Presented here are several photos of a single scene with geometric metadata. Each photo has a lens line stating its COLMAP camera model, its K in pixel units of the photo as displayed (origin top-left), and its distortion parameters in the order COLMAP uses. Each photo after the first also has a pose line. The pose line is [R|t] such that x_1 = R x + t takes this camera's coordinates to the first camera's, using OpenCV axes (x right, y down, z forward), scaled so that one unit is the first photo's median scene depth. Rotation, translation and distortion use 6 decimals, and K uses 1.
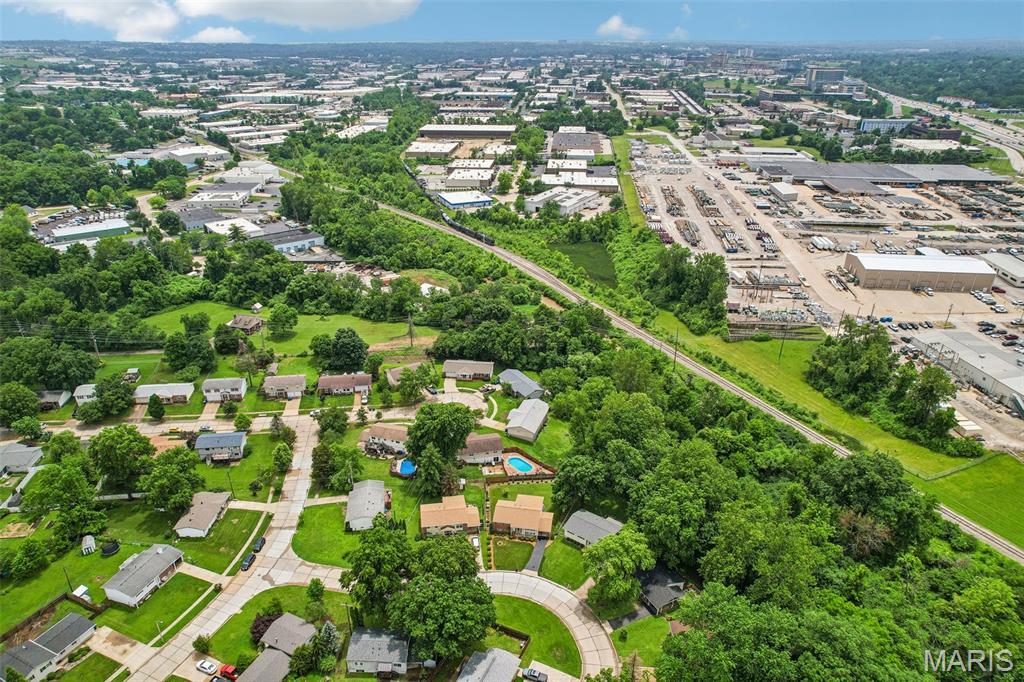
lens RADIAL K [[663.8, 0, 522.3], [0, 663.8, 337.9], [0, 0, 1]] dist [-0.077237, 0.067653]
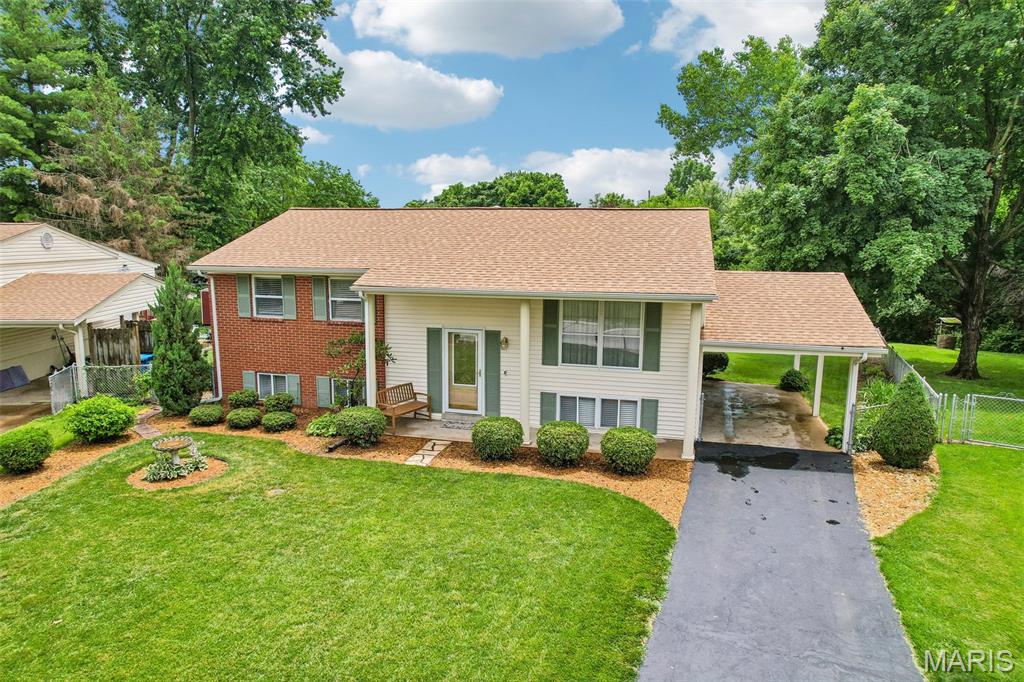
lens RADIAL K [[663.8, 0, 511.9], [0, 663.8, 344.9], [0, 0, 1]] dist [-0.077237, 0.067653]
pose [[0.995275, 0.004467, -0.096992, 0.005878], [-0.029882, 0.964548, -0.262211, 0.205893], [0.092382, 0.263871, 0.960124, 0.608220]]
